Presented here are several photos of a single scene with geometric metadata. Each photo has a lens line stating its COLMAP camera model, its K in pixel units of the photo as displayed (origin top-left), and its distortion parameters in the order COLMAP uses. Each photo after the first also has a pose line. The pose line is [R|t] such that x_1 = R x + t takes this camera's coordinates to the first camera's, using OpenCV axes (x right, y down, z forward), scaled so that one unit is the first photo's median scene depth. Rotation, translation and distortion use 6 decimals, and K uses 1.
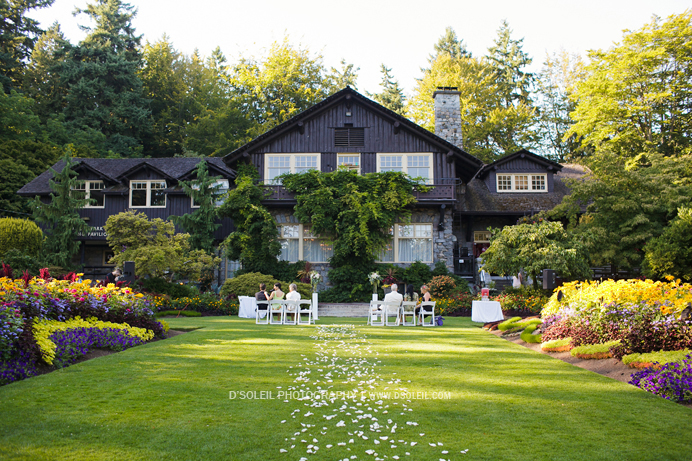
lens RADIAL K [[684.0, 0, 346.0], [0, 684.0, 230.5], [0, 0, 1]] dist [-0.007091, 0.030384]
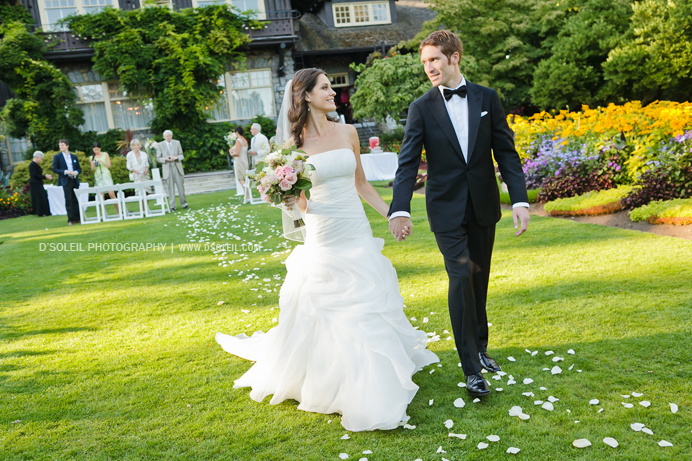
lens RADIAL K [[684.0, 0, 346.0], [0, 684.0, 230.5], [0, 0, 1]] dist [-0.007091, 0.030384]
pose [[0.952386, -0.140679, 0.270498, -0.039155], [0.082814, 0.973194, 0.214559, 0.011079], [-0.293432, -0.181942, 0.938507, 0.170314]]
